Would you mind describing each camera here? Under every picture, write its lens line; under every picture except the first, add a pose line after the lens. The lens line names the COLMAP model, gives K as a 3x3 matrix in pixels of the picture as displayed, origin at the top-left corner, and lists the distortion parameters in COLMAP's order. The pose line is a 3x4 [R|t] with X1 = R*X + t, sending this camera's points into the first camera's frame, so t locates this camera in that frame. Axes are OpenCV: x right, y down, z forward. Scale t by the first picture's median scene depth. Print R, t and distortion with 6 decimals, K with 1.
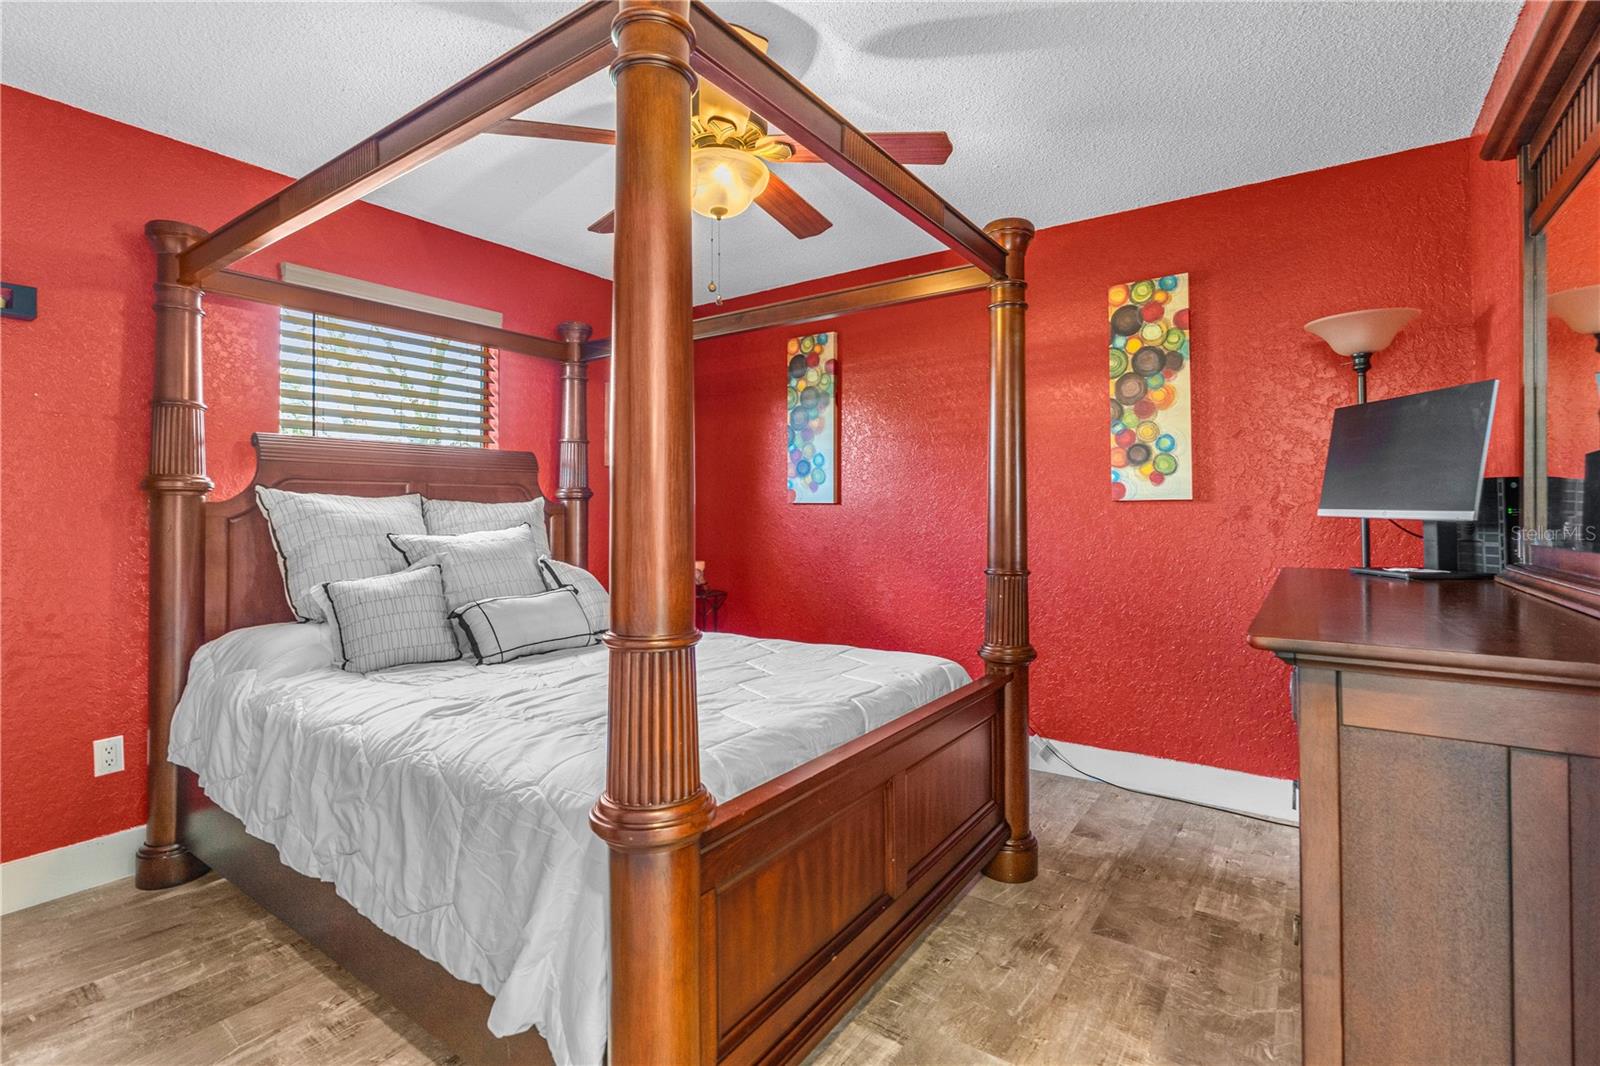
lens RADIAL K [[734.5, 0, 797.2], [0, 734.5, 507.7], [0, 0, 1]] dist [-0.002398, 0.001614]
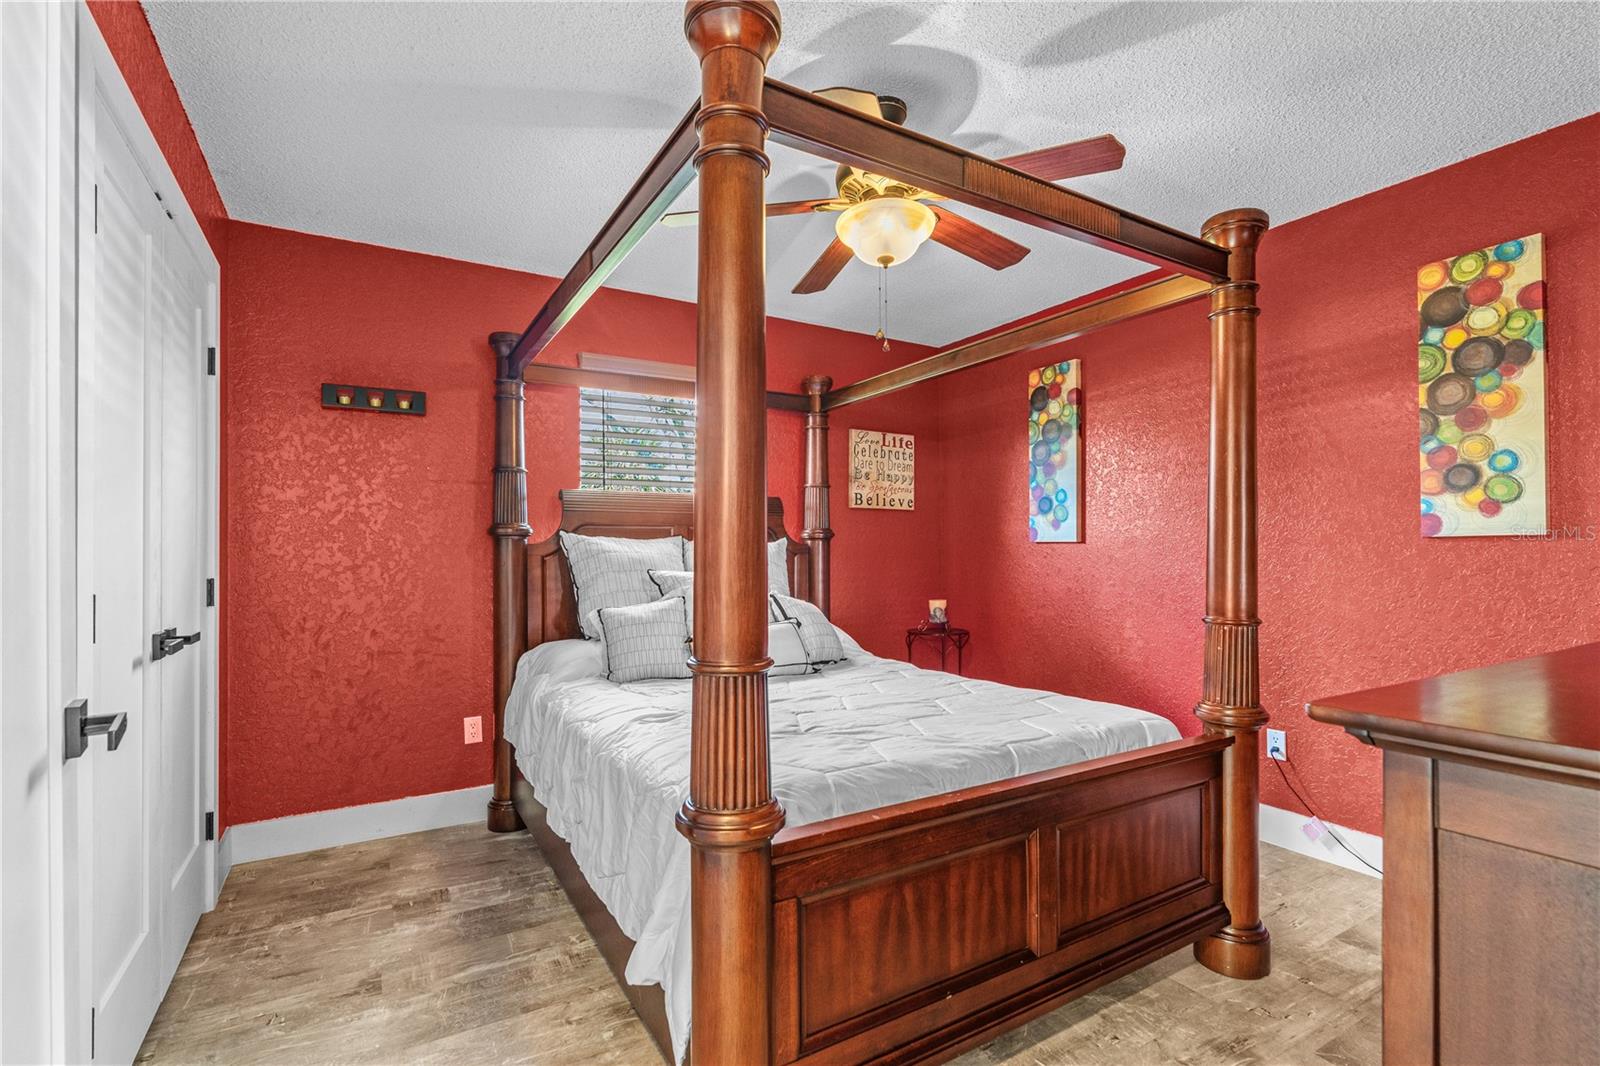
lens RADIAL K [[727.3, 0, 799.3], [0, 727.3, 556.6], [0, 0, 1]] dist [-0.008361, 0.006305]
pose [[0.915152, 0.002599, -0.403101, 0.166038], [0.002998, 0.999908, 0.013251, -0.001142], [0.403098, -0.013335, 0.915060, 0.011236]]
